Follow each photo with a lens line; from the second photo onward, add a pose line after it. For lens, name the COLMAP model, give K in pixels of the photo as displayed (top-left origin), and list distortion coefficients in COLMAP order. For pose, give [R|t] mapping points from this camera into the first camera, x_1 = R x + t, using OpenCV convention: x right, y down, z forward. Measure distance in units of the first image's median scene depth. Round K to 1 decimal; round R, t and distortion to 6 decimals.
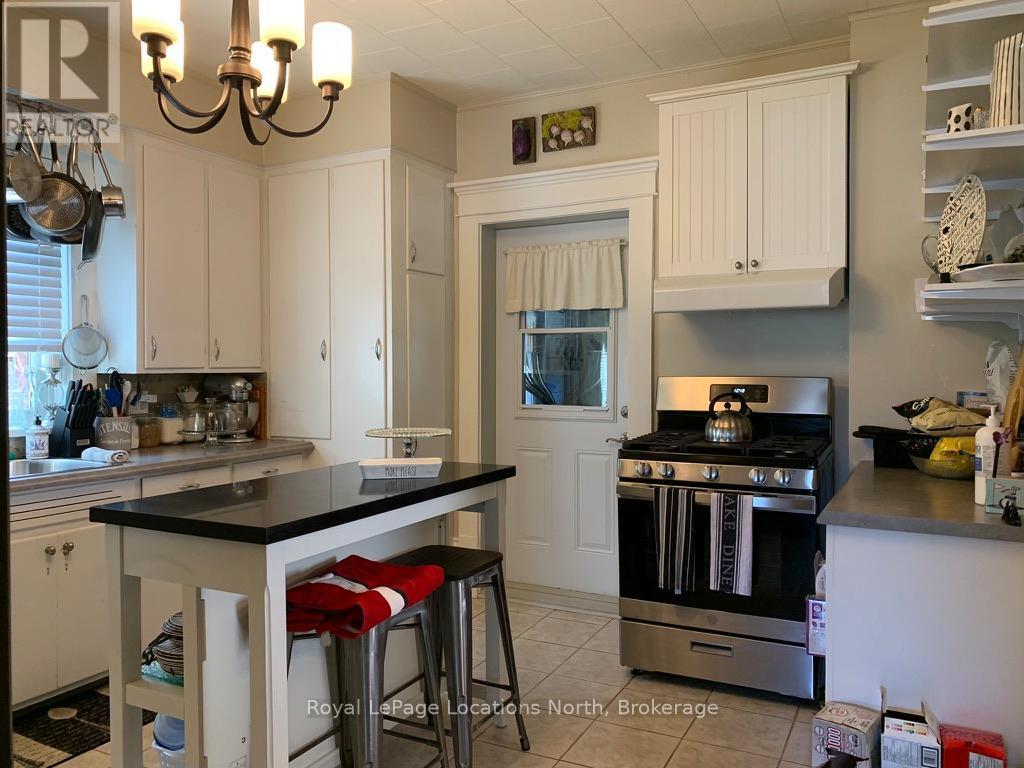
lens RADIAL K [[794.3, 0, 501.5], [0, 794.3, 385.5], [0, 0, 1]] dist [0.027844, -0.015898]
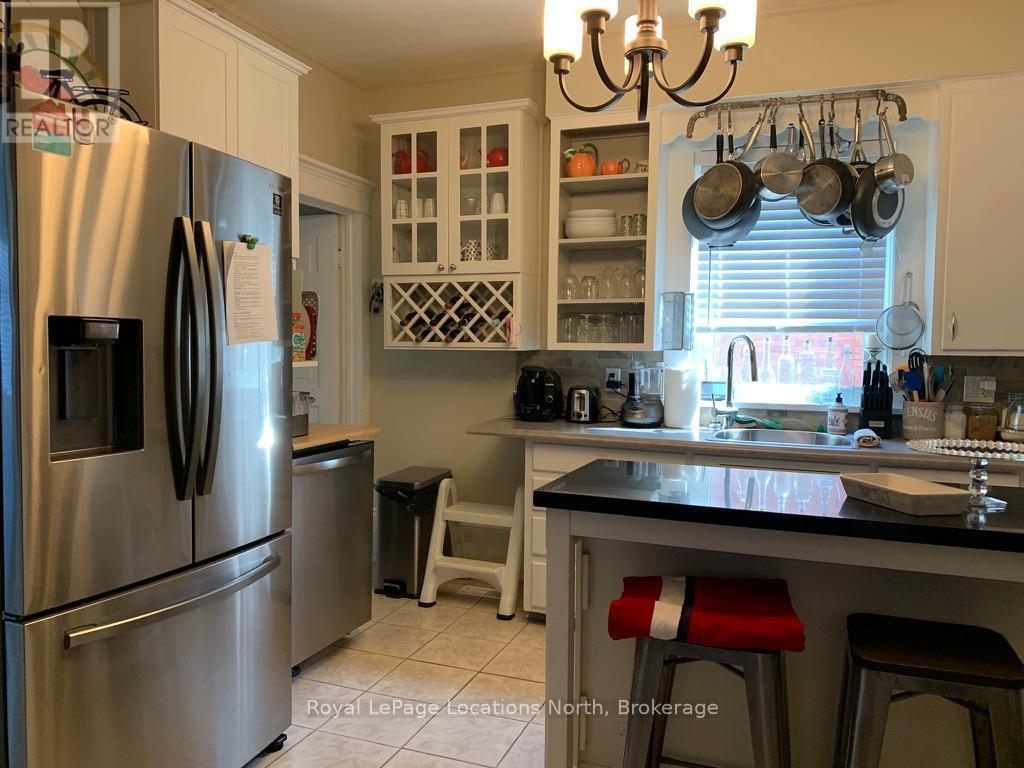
lens RADIAL K [[794.3, 0, 511.0], [0, 794.3, 388.7], [0, 0, 1]] dist [0.027844, -0.015898]
pose [[0.120633, 0.058389, -0.990978, 0.346937], [-0.035663, 0.997879, 0.054454, -0.008403], [0.992056, 0.028773, 0.122460, 0.381559]]
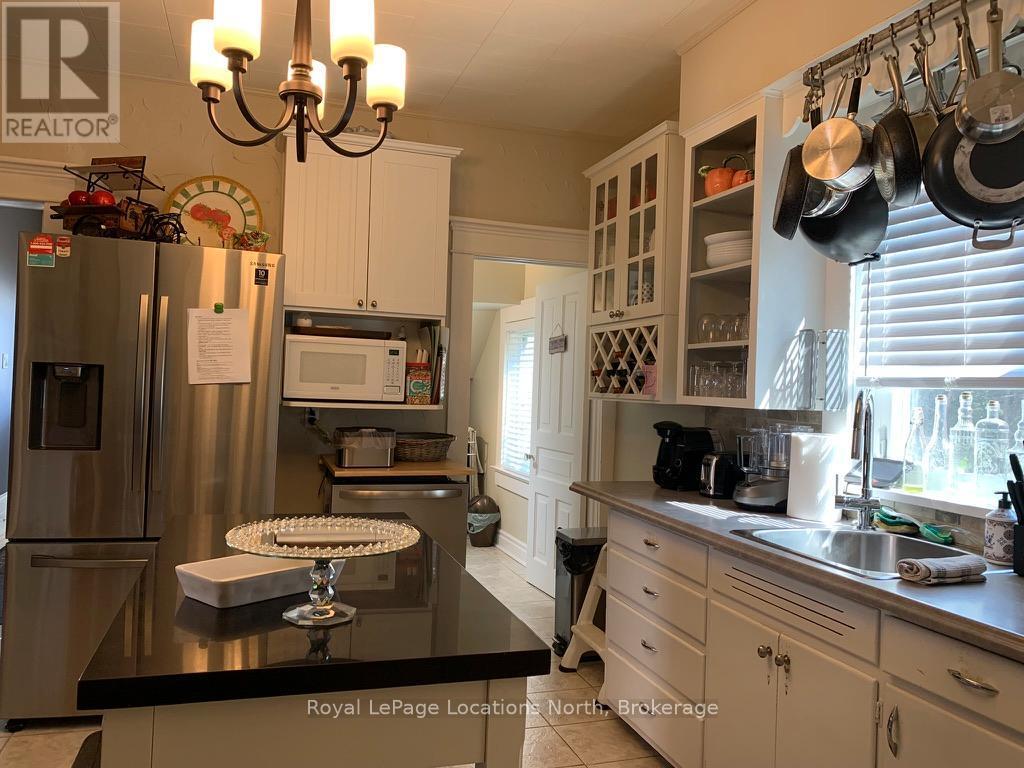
lens RADIAL K [[791.6, 0, 506.8], [0, 791.6, 378.0], [0, 0, 1]] dist [-0.027587, -0.001905]
pose [[-0.710754, -0.029403, -0.702826, 0.089639], [-0.051539, 0.998617, 0.010343, -0.030390], [0.701550, 0.043574, -0.711287, 0.983970]]
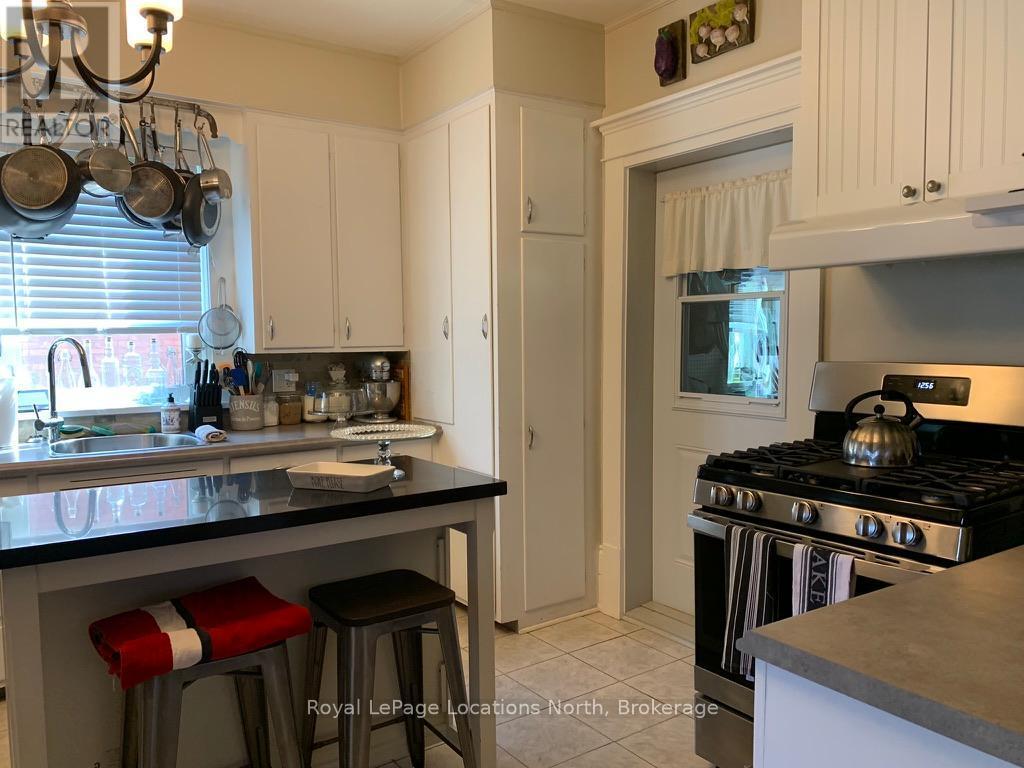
lens RADIAL K [[794.3, 0, 505.8], [0, 794.3, 390.8], [0, 0, 1]] dist [0.027844, -0.015898]
pose [[0.879858, 0.028372, -0.474389, 0.277190], [-0.004227, 0.998644, 0.051885, -0.019439], [0.475218, -0.043646, 0.878785, 0.235174]]
